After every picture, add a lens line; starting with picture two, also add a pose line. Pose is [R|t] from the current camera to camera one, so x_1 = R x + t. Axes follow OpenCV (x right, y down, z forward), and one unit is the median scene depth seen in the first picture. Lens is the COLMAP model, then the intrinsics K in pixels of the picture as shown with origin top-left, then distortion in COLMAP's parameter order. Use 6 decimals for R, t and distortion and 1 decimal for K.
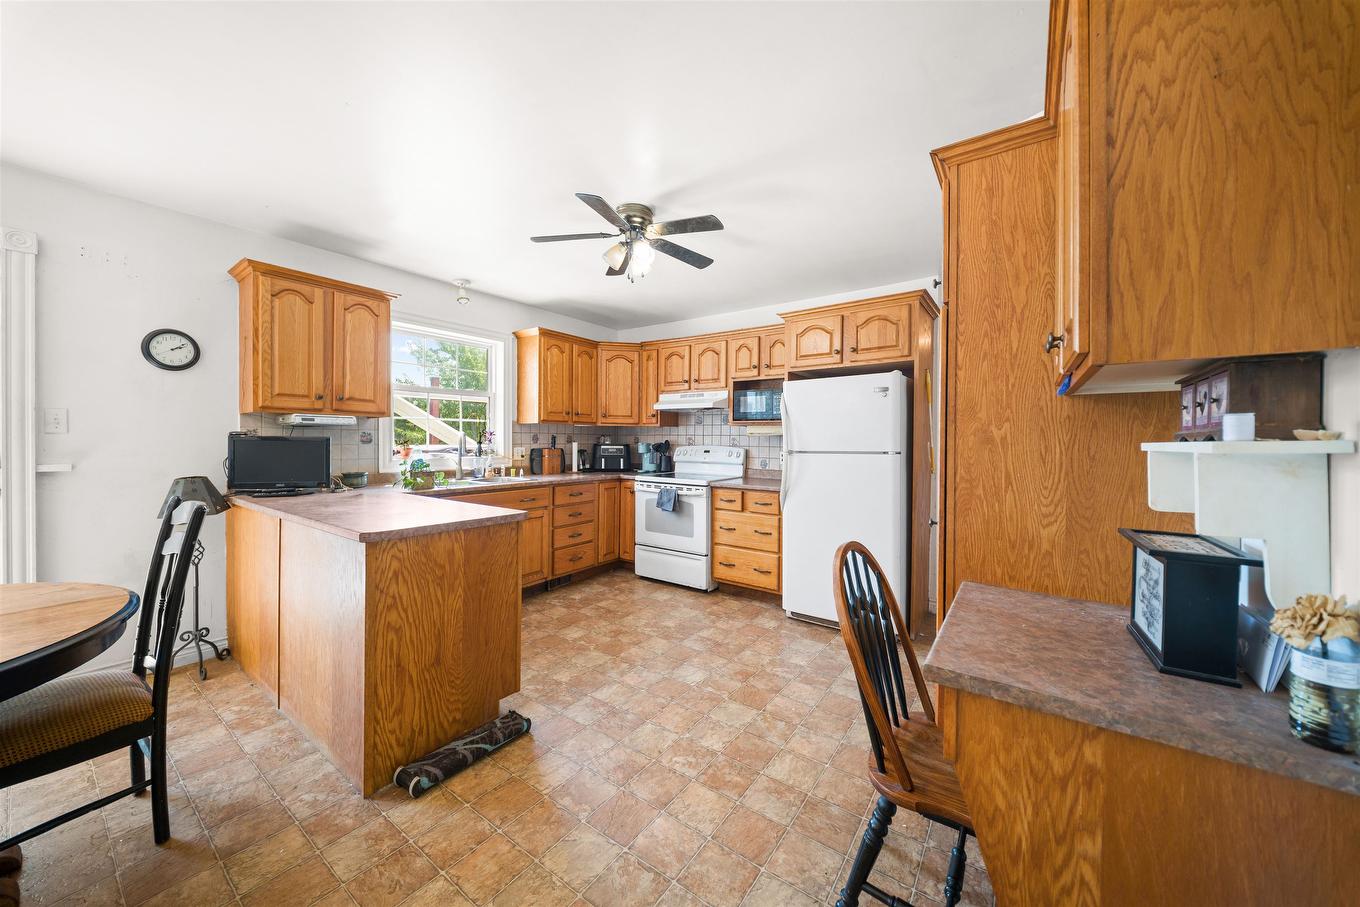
lens RADIAL K [[476.2, 0, 680.9], [0, 476.2, 449.0], [0, 0, 1]] dist [0.011139, -0.006784]
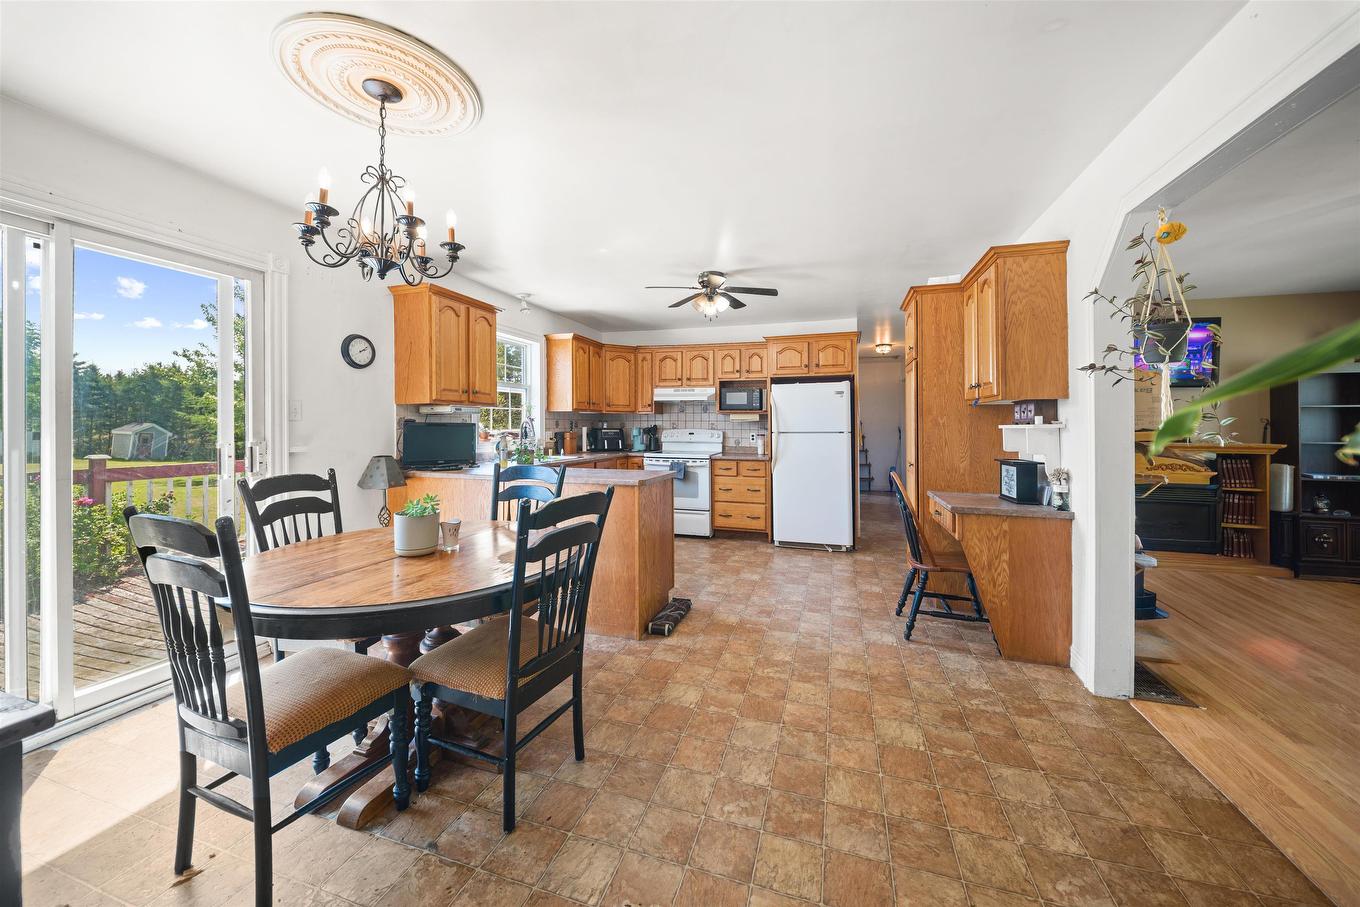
lens RADIAL K [[486.1, 0, 683.7], [0, 486.1, 425.3], [0, 0, 1]] dist [0.009771, -0.005897]
pose [[0.949126, -0.003329, 0.314878, -0.448481], [0.008790, 0.999835, -0.015925, 0.004350], [-0.314773, 0.017882, 0.948998, -0.287186]]
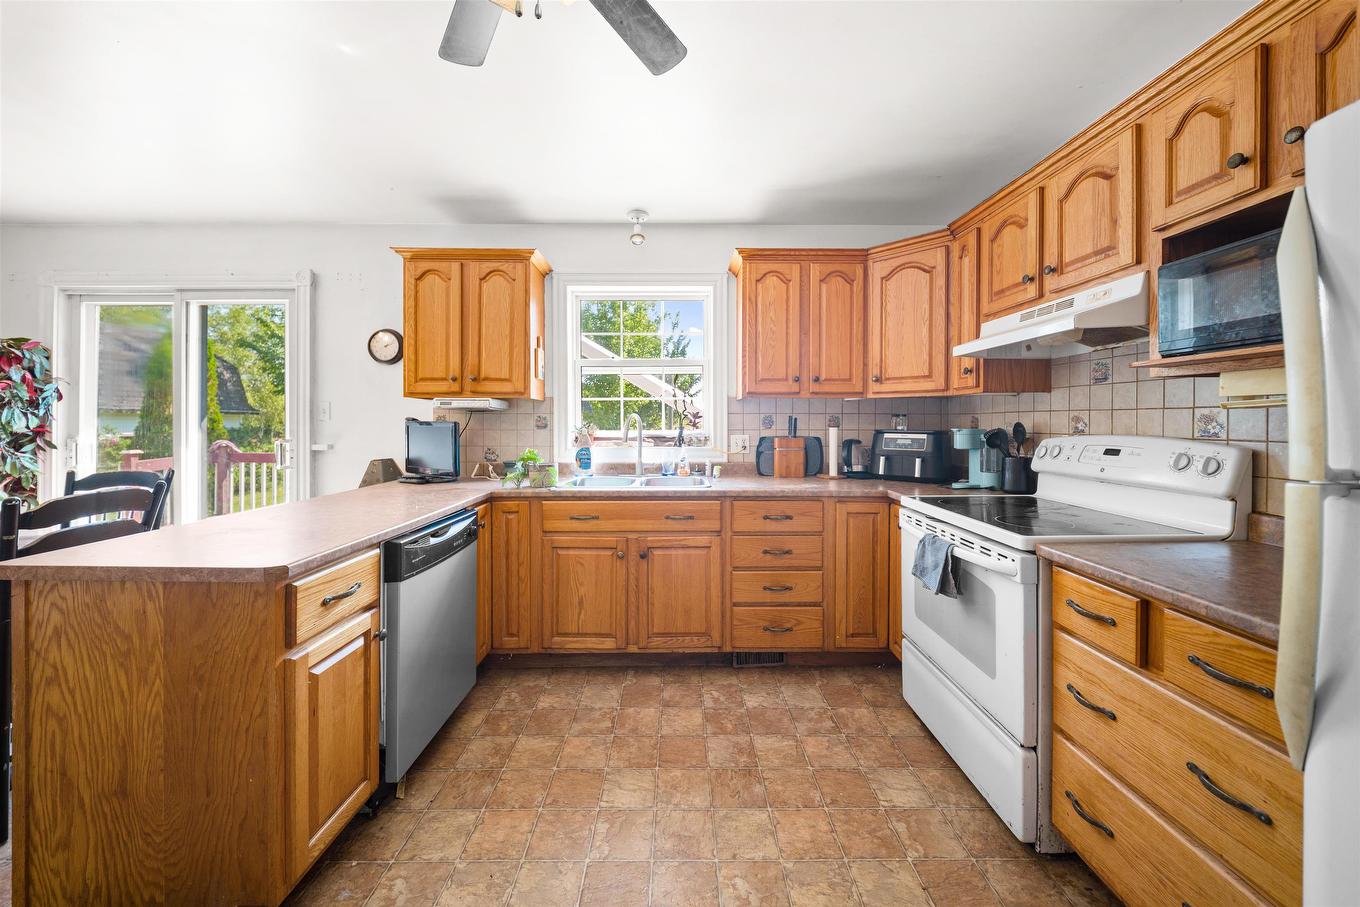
lens RADIAL K [[486.1, 0, 683.7], [0, 486.1, 425.3], [0, 0, 1]] dist [0.009771, -0.005897]
pose [[0.592376, -0.003005, -0.805656, 0.196852], [-0.010314, 0.999883, -0.011313, -0.008956], [0.805596, 0.015011, 0.592276, 0.582940]]
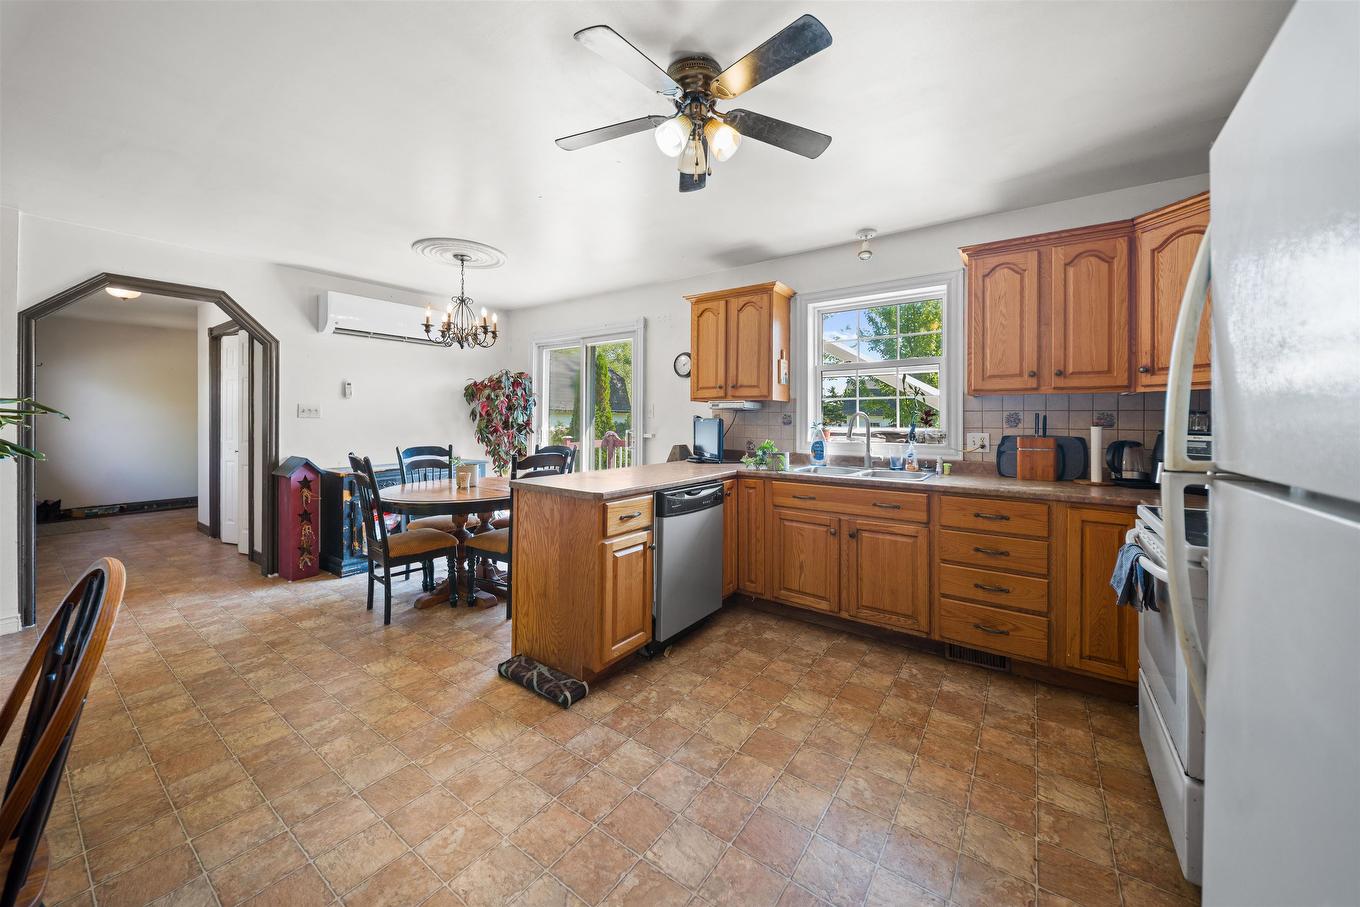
lens RADIAL K [[490.8, 0, 683.7], [0, 490.8, 420.4], [0, 0, 1]] dist [0.012729, -0.007778]
pose [[0.007770, -0.005428, -0.999955, 0.386605], [-0.023625, 0.999705, -0.005610, -0.008158], [0.999691, 0.023667, 0.007640, 0.652933]]
